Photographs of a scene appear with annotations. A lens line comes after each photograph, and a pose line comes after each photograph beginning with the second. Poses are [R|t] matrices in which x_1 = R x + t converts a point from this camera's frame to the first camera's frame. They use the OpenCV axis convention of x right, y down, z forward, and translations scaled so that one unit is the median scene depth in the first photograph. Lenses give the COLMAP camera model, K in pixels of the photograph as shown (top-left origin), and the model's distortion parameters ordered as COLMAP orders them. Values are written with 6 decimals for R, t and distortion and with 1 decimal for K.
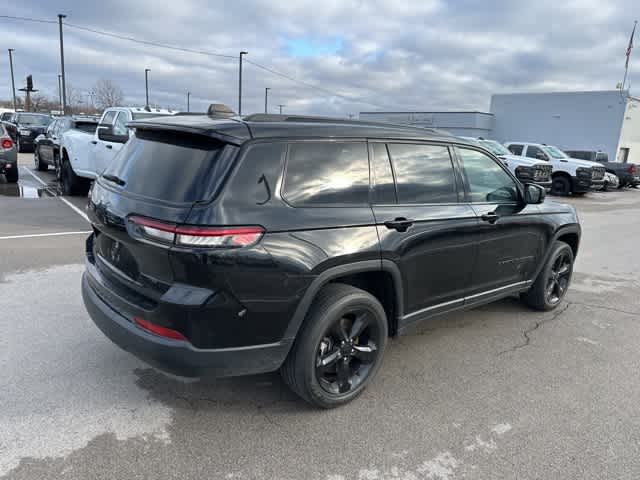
lens RADIAL K [[460.6, 0, 316.8], [0, 460.6, 238.6], [0, 0, 1]] dist [0.030212, -0.033614]
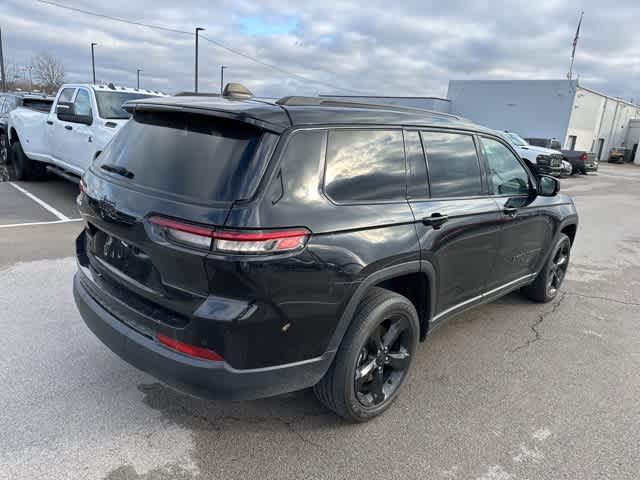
lens RADIAL K [[460.6, 0, 318.2], [0, 460.6, 243.1], [0, 0, 1]] dist [0.030212, -0.033614]
pose [[0.995067, -0.008045, 0.098877, -0.119472], [0.003681, 0.999014, 0.044244, -0.023572], [-0.099135, -0.043662, 0.994116, 0.083978]]
